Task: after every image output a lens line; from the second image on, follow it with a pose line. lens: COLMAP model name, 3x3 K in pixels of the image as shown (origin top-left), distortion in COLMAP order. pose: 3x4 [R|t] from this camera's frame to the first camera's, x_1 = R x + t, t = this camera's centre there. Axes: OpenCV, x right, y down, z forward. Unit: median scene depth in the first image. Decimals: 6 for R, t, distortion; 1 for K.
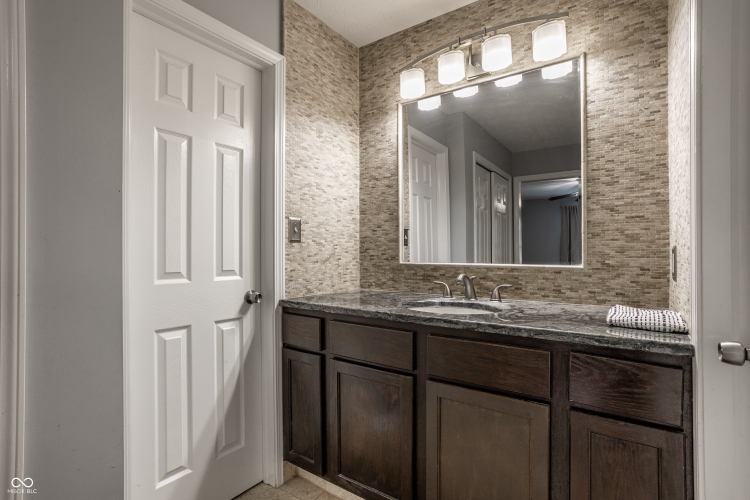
lens RADIAL K [[361.8, 0, 375.0], [0, 361.8, 250.0], [0, 0, 1]] dist [-0.058416, 0.037089]
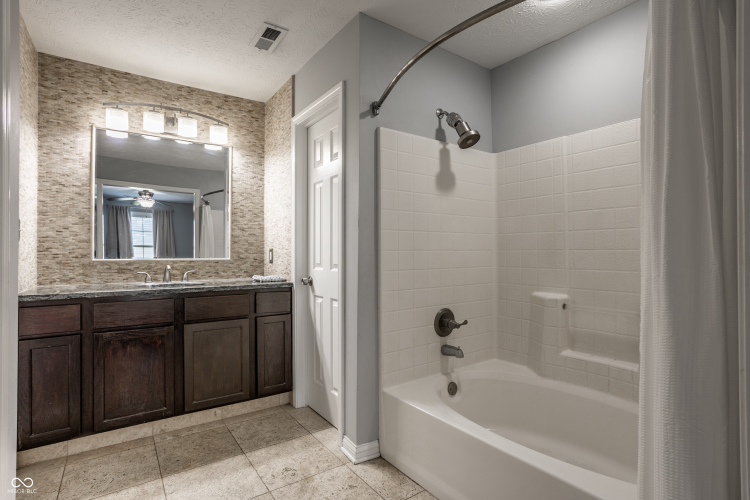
lens RADIAL K [[379.5, 0, 375.0], [0, 379.5, 250.0], [0, 0, 1]] dist [-0.000016, -0.000017]
pose [[0.326528, 0.004698, 0.945176, -0.949708], [-0.004109, 0.999985, -0.003551, 0.003643], [-0.945179, -0.002724, 0.326542, -0.344767]]
